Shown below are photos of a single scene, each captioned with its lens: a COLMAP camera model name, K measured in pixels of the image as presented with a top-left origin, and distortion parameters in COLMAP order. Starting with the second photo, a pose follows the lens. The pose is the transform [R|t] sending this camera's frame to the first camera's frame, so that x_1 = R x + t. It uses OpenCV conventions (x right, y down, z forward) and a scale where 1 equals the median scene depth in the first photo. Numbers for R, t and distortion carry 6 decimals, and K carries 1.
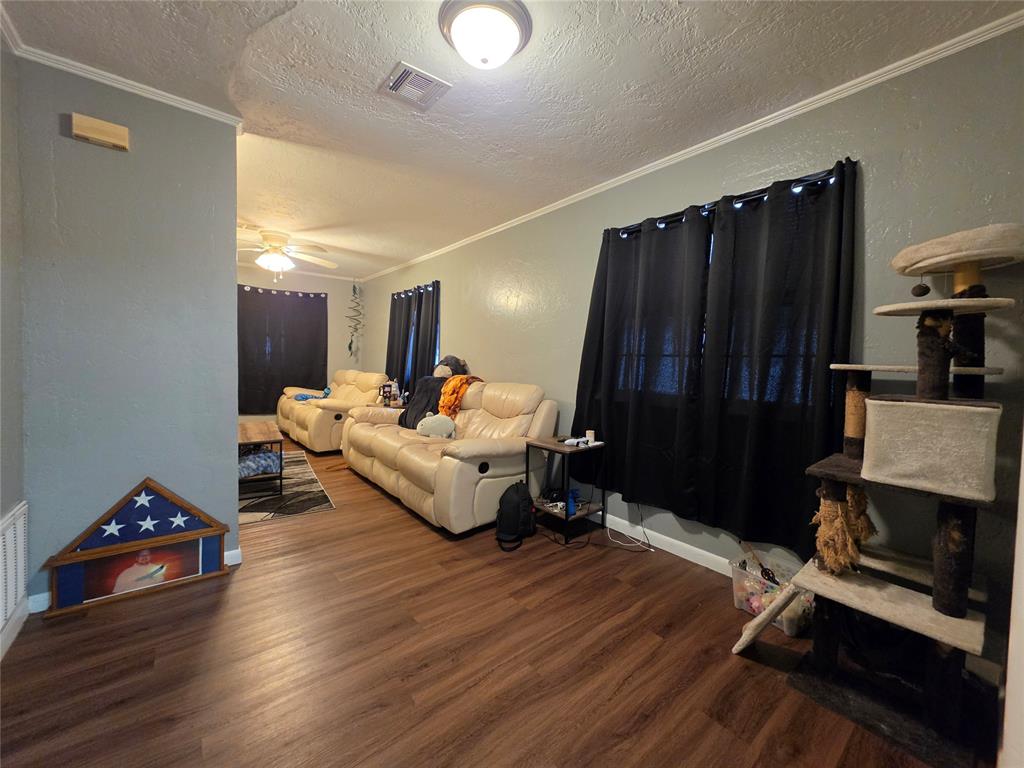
lens RADIAL K [[408.1, 0, 508.8], [0, 408.1, 378.7], [0, 0, 1]] dist [0.001366, 0.000544]
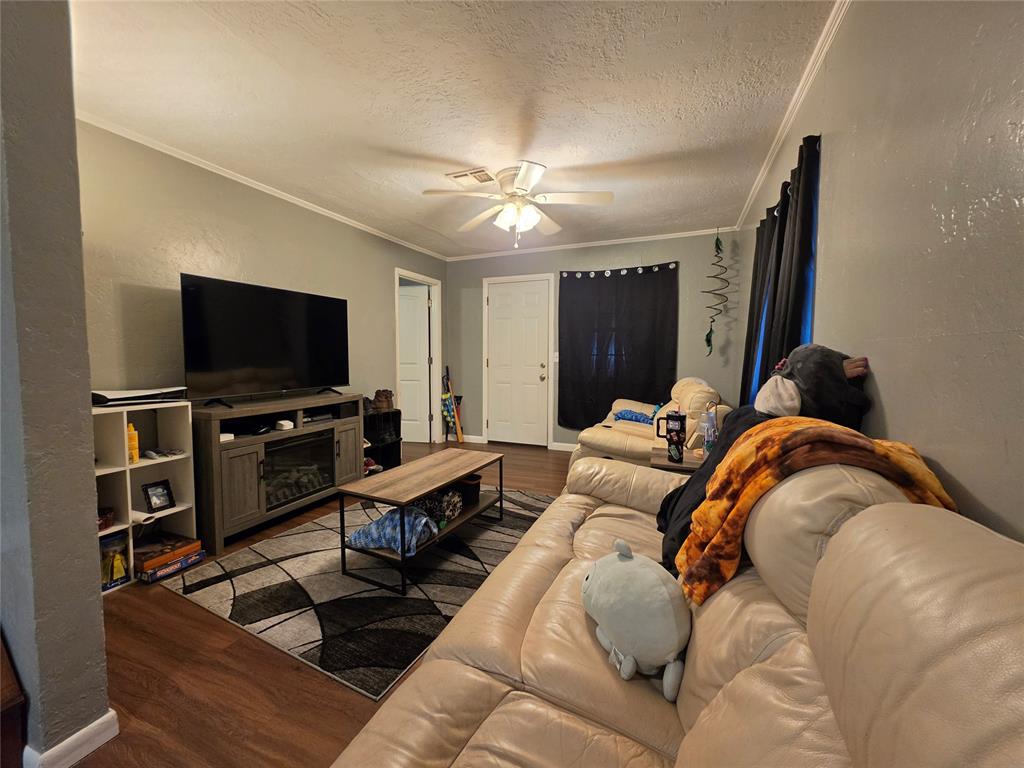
lens RADIAL K [[408.1, 0, 508.8], [0, 408.1, 378.7], [0, 0, 1]] dist [0.001366, 0.000544]
pose [[0.476497, 0.023926, -0.878851, 0.017003], [-0.025089, 0.999593, 0.013610, -0.028104], [0.878818, 0.015565, 0.476903, 0.620882]]
